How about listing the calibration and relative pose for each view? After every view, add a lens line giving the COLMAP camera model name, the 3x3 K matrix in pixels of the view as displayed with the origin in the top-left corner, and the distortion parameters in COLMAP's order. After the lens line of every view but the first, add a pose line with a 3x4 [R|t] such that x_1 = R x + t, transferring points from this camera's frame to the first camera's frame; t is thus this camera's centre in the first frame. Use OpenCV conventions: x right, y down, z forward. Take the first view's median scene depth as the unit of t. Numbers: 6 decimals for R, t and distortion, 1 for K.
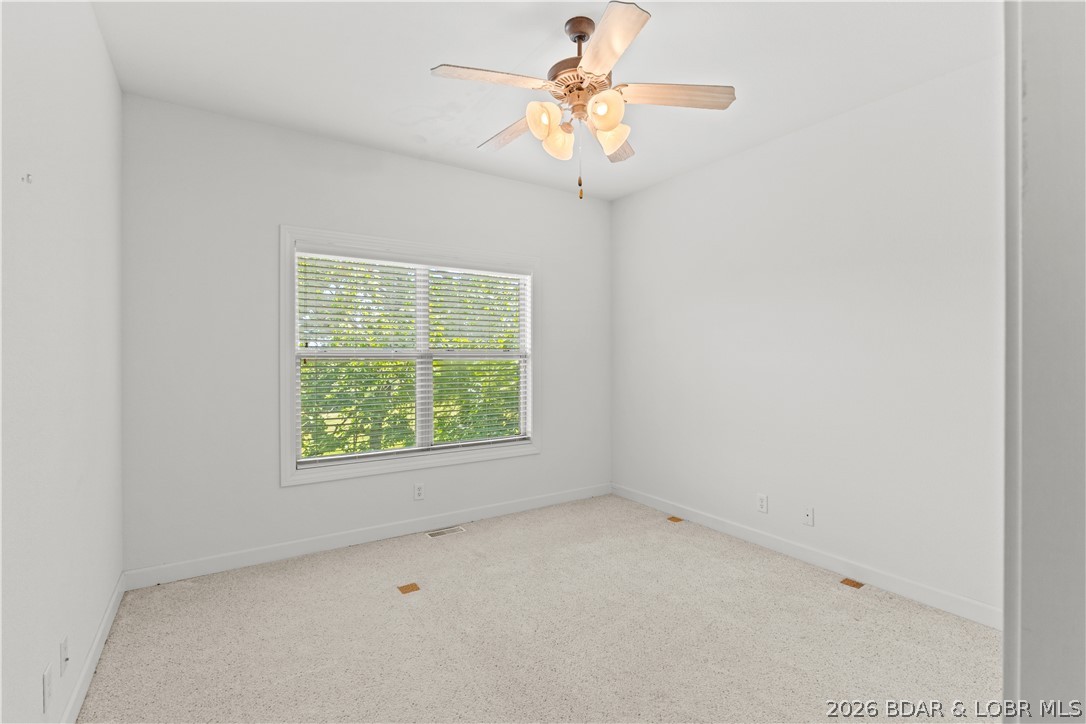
lens RADIAL K [[507.0, 0, 550.6], [0, 507.0, 354.4], [0, 0, 1]] dist [0.002453, -0.000169]
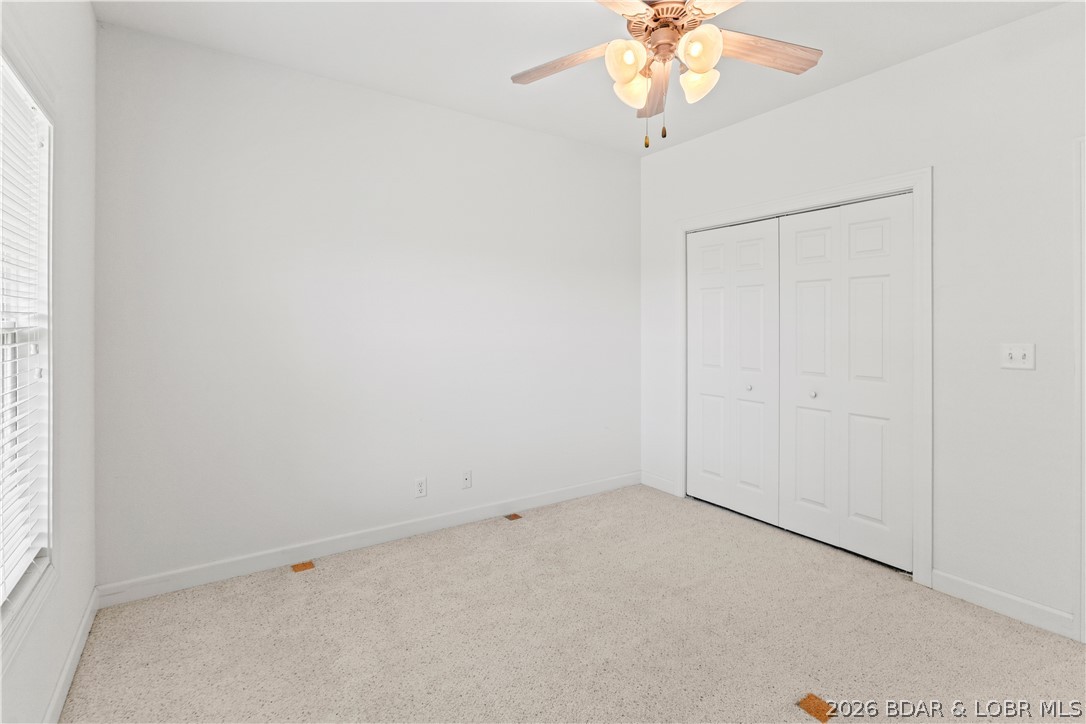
lens RADIAL K [[508.4, 0, 542.7], [0, 508.4, 328.0], [0, 0, 1]] dist [0.002577, 0.000102]
pose [[0.003652, -0.002686, 0.999990, -0.523032], [-0.000788, 0.999996, 0.002689, -0.004568], [-0.999993, -0.000798, 0.003650, 0.774998]]
